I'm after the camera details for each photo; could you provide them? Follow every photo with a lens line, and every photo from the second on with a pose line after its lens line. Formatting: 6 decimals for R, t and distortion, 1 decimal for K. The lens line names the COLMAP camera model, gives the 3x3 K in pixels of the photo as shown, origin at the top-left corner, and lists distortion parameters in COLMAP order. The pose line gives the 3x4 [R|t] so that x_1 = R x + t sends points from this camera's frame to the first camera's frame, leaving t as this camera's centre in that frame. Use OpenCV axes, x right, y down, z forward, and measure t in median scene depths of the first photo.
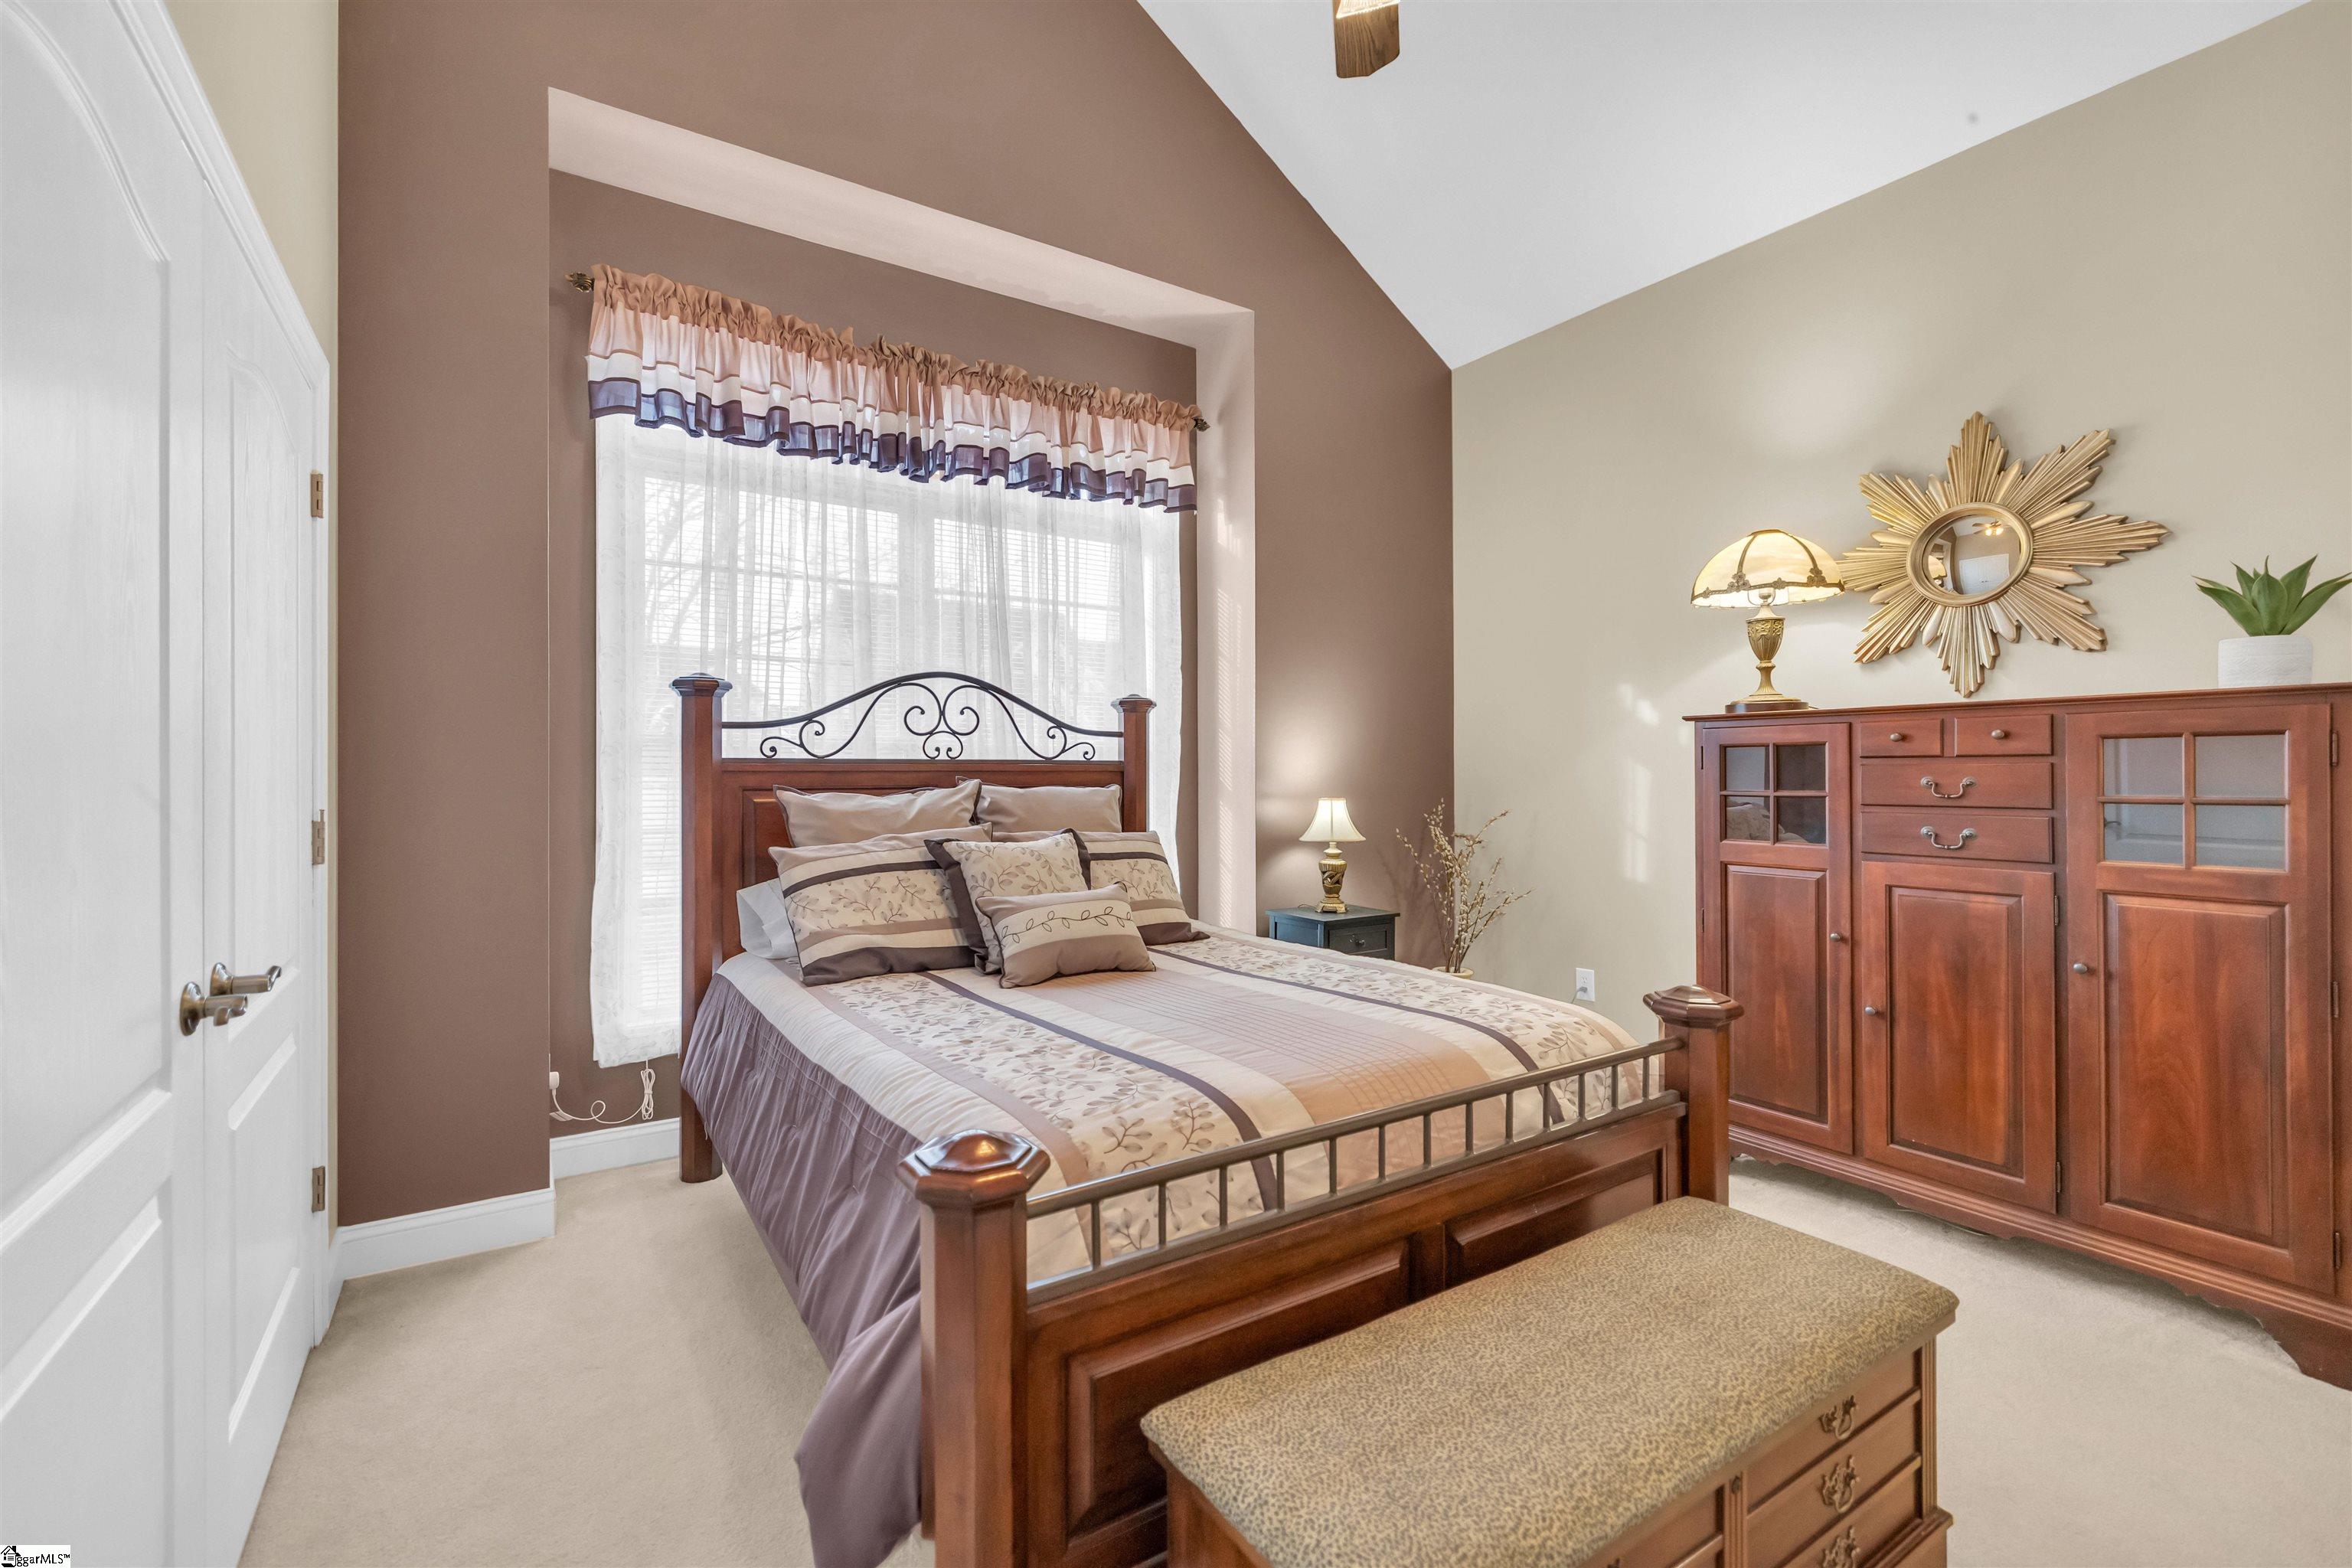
lens RADIAL K [[997.2, 0, 1150.6], [0, 997.2, 777.9], [0, 0, 1]] dist [0.002677, 0.000284]
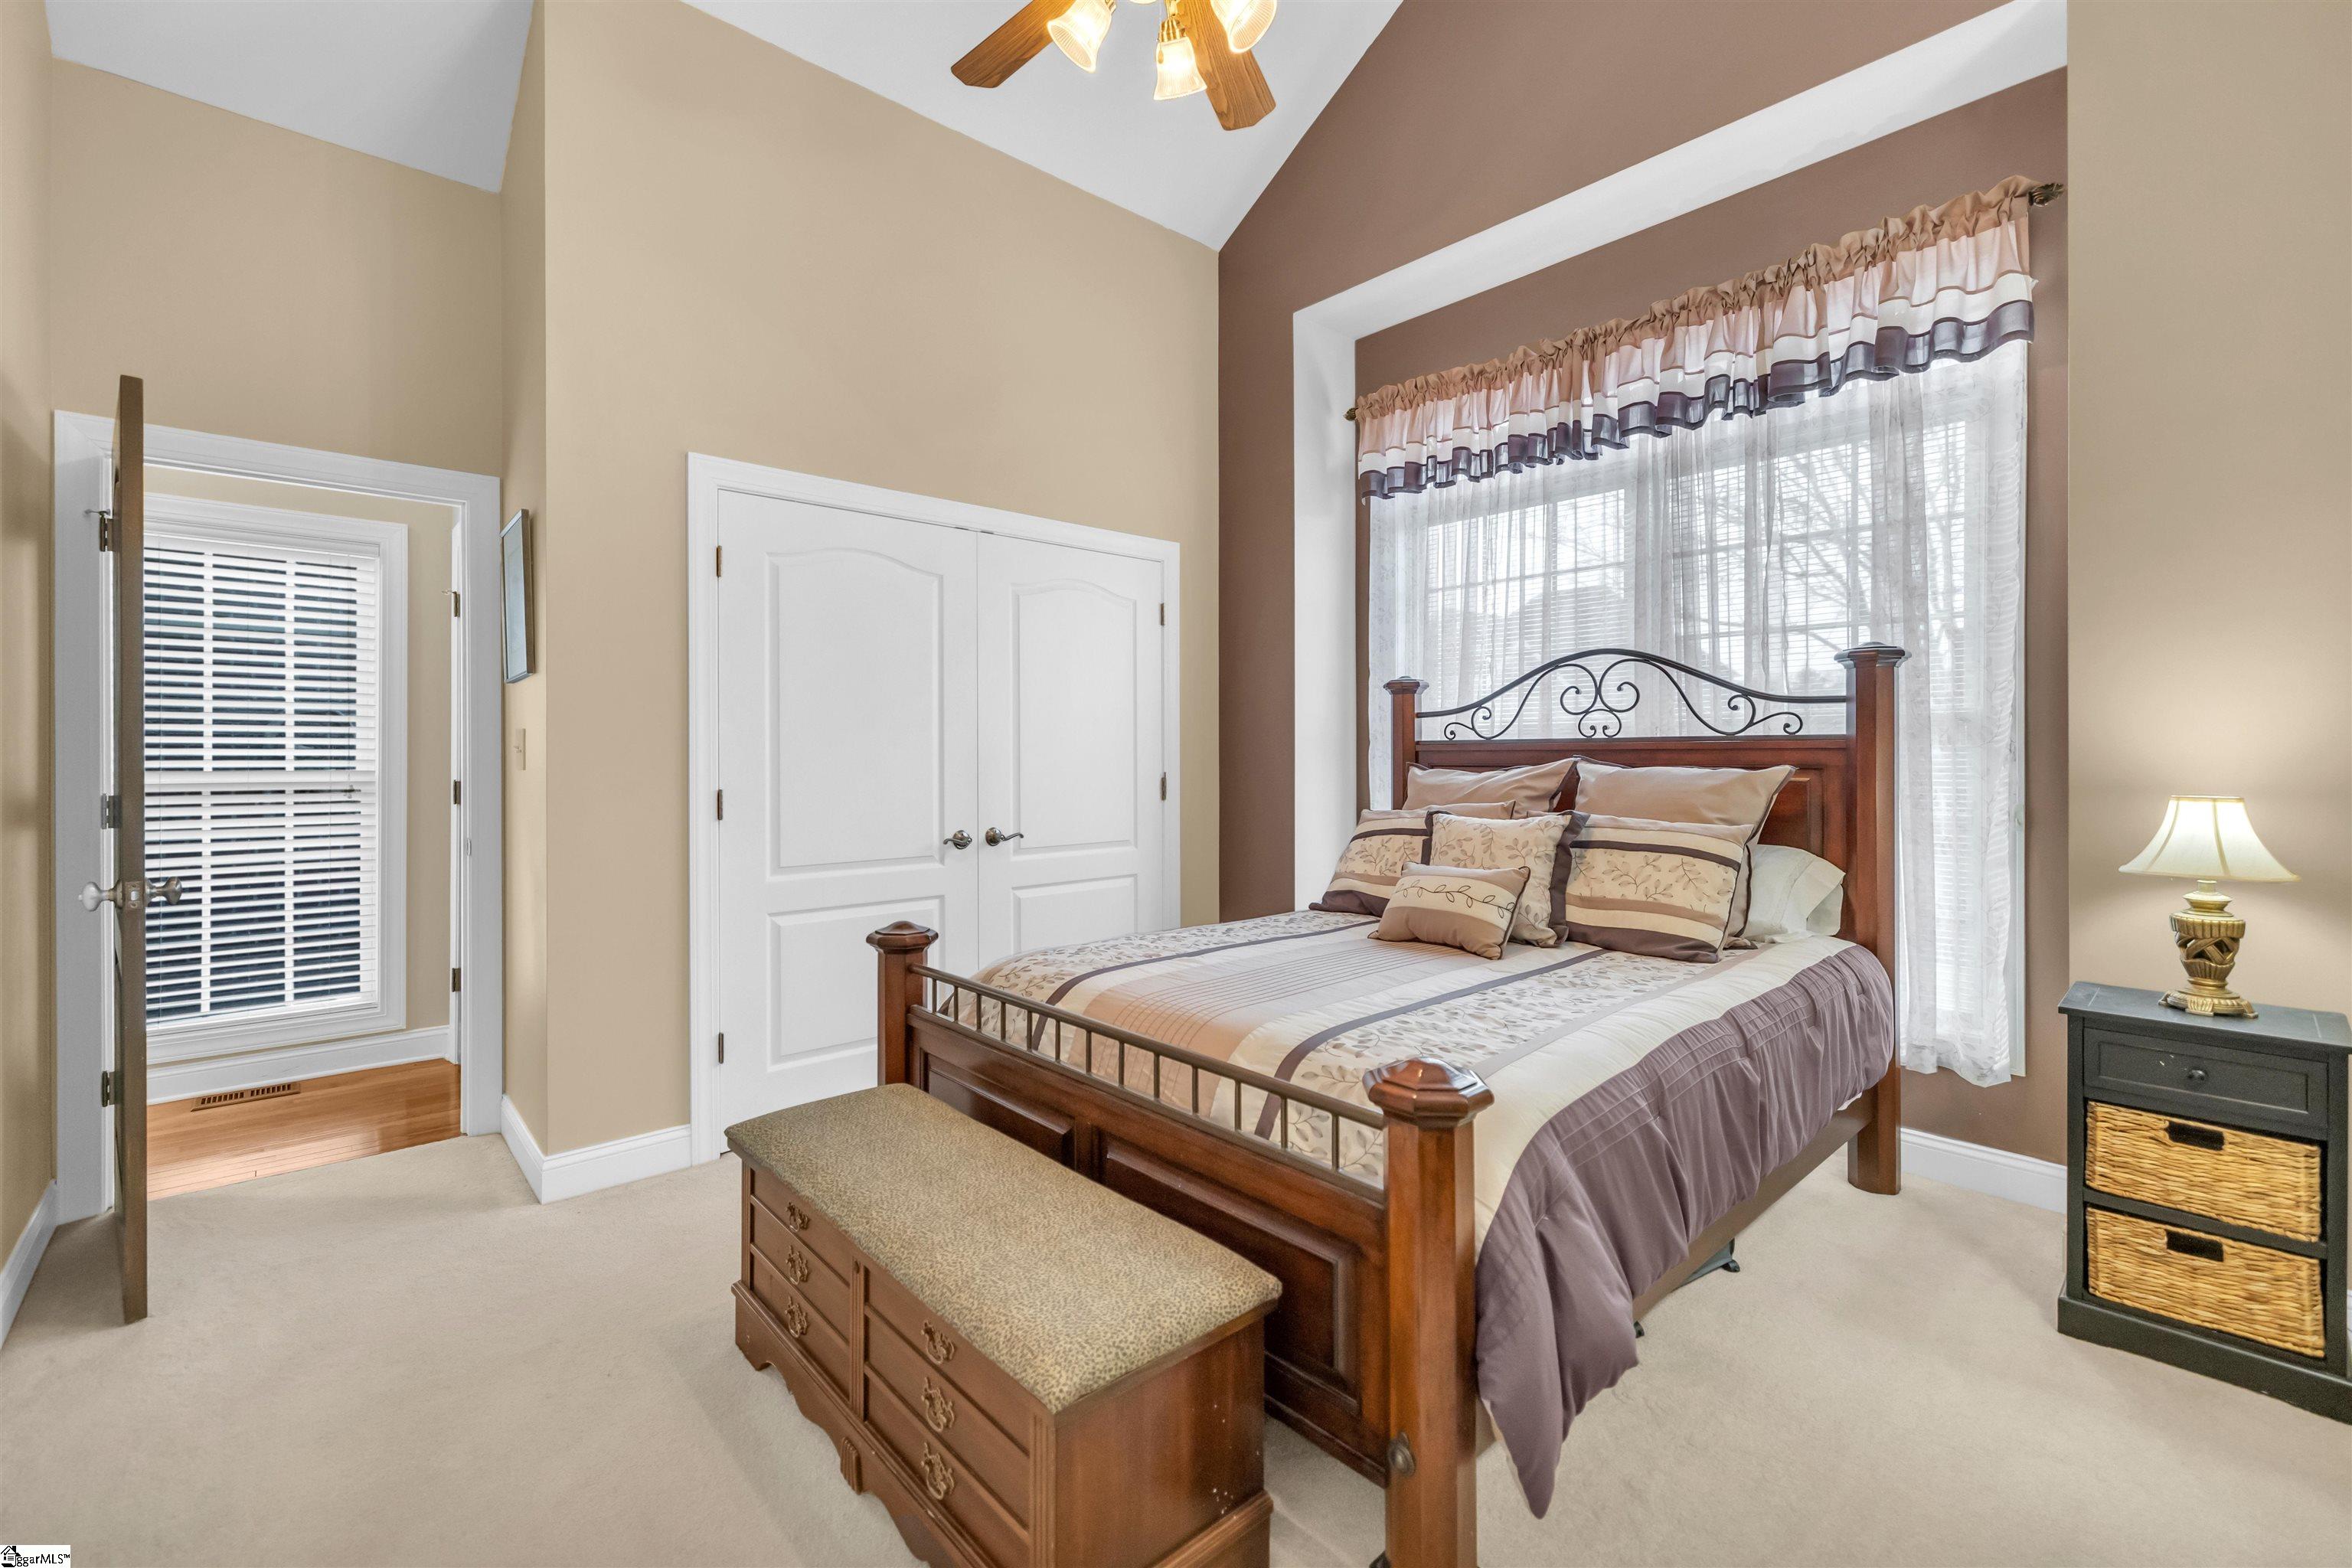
lens RADIAL K [[997.2, 0, 1153.2], [0, 997.2, 763.8], [0, 0, 1]] dist [0.002677, 0.000284]
pose [[0.163793, 0.008553, -0.986458, 0.691268], [-0.002122, 0.999963, 0.008318, -0.000256], [0.986492, 0.000731, 0.163805, 0.405813]]
